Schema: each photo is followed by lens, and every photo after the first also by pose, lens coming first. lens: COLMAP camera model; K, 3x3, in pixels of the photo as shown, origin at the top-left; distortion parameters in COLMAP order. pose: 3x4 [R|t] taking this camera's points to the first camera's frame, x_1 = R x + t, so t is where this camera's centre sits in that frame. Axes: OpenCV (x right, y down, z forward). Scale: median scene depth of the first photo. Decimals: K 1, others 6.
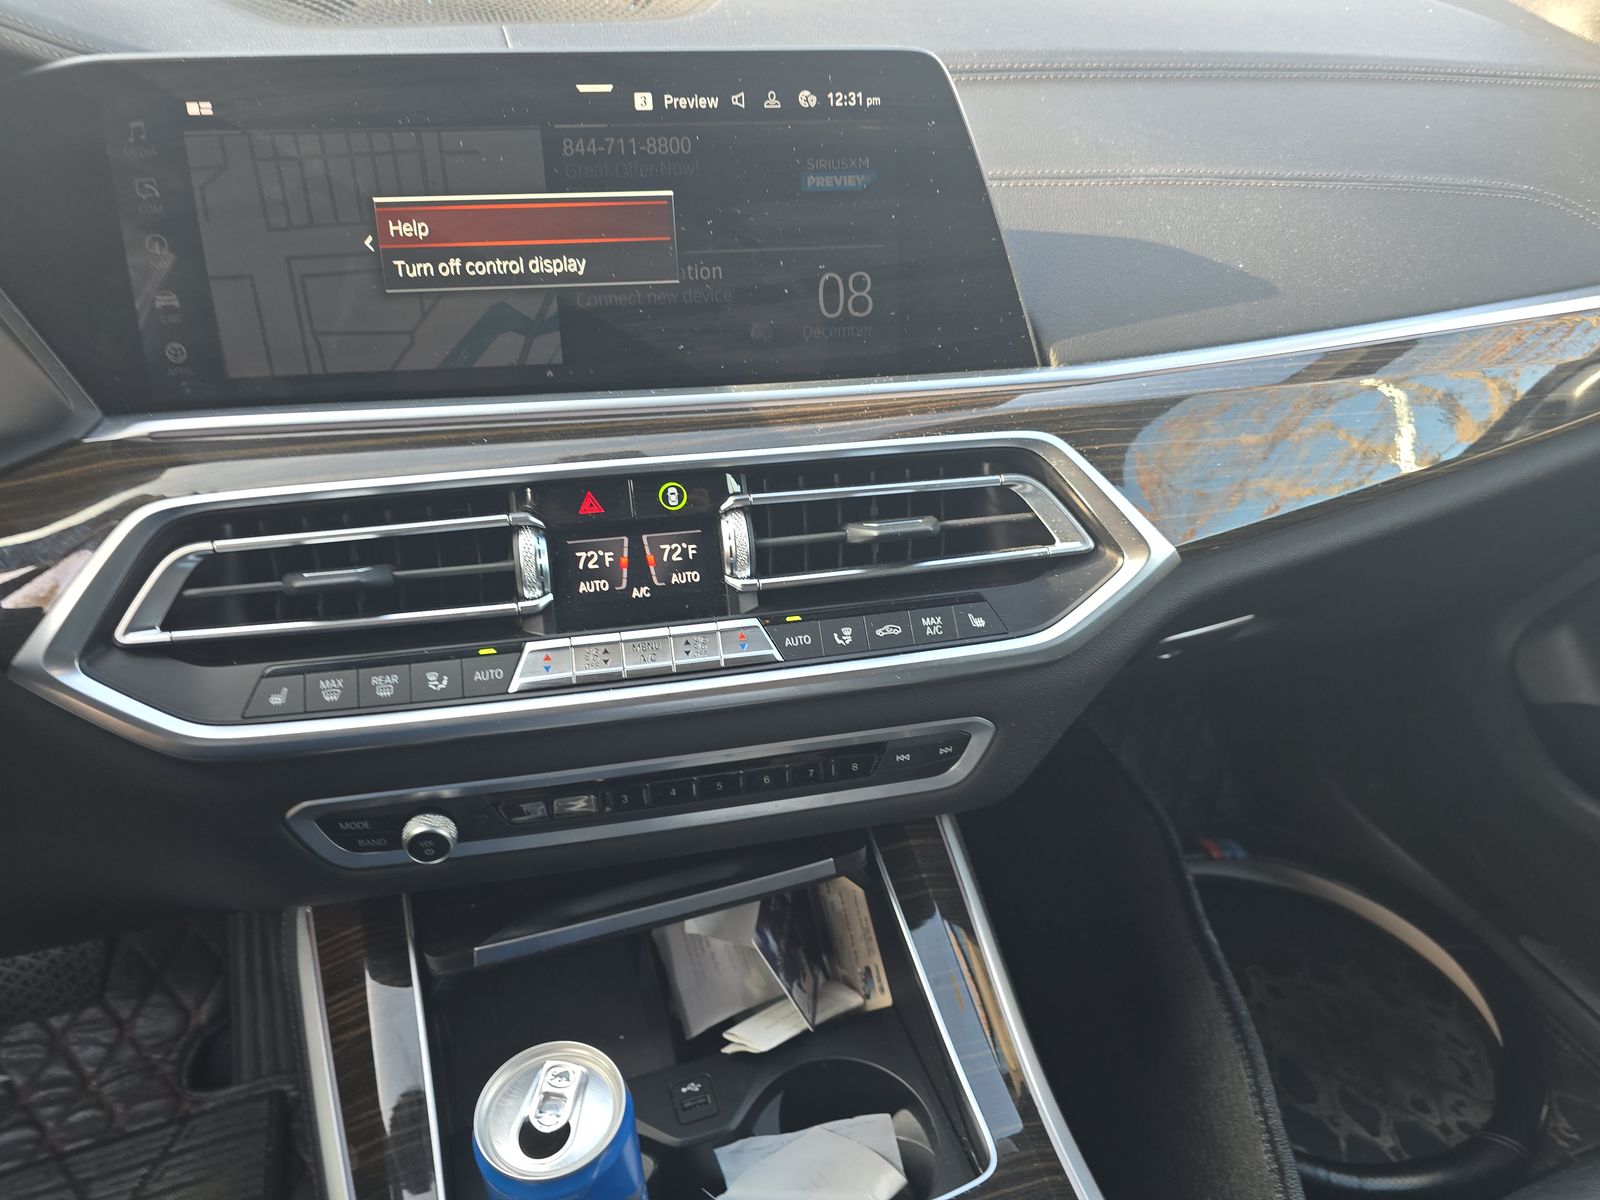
lens RADIAL K [[1092.0, 0, 797.9], [0, 1092.0, 601.0], [0, 0, 1]] dist [0.051861, -0.027301]
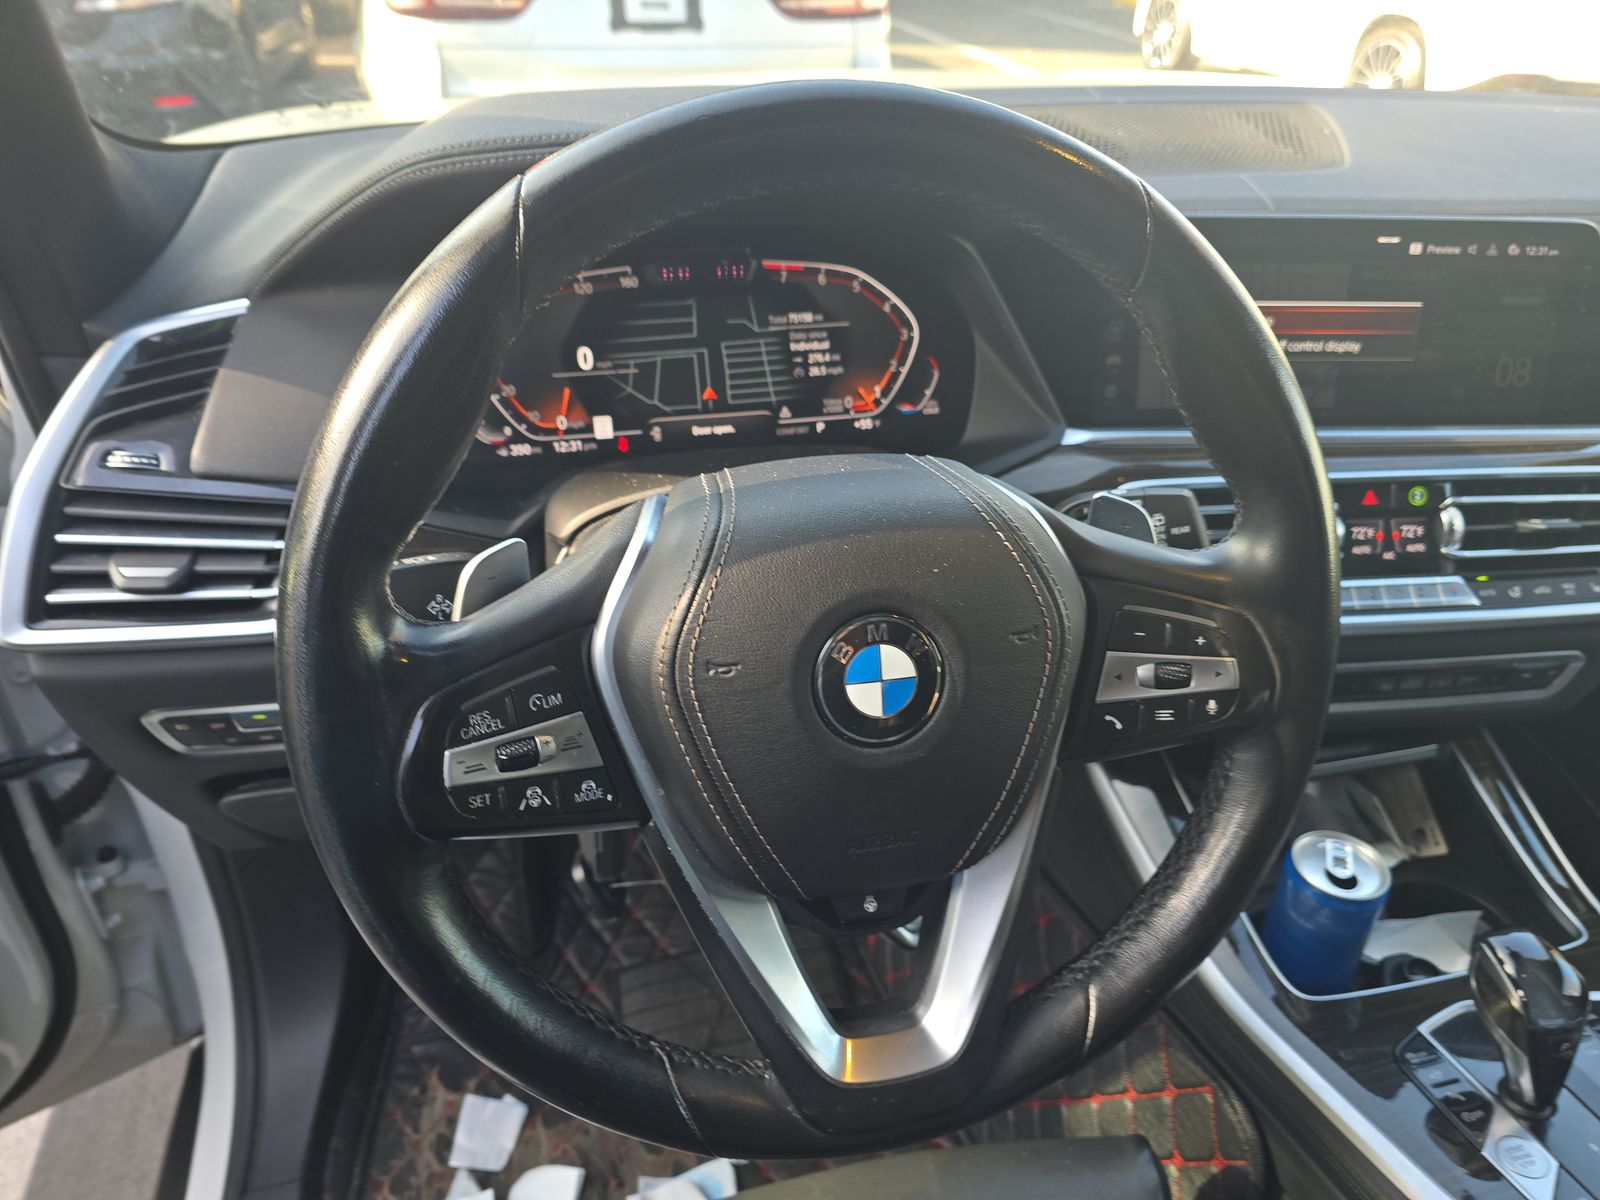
lens RADIAL K [[1092.0, 0, 804.2], [0, 1092.0, 598.3], [0, 0, 1]] dist [0.051861, -0.027301]
pose [[0.997593, 0.064134, -0.026367, -0.936959], [-0.064256, 0.997926, -0.003819, 0.113782], [0.026068, 0.005504, 0.999645, -0.618826]]
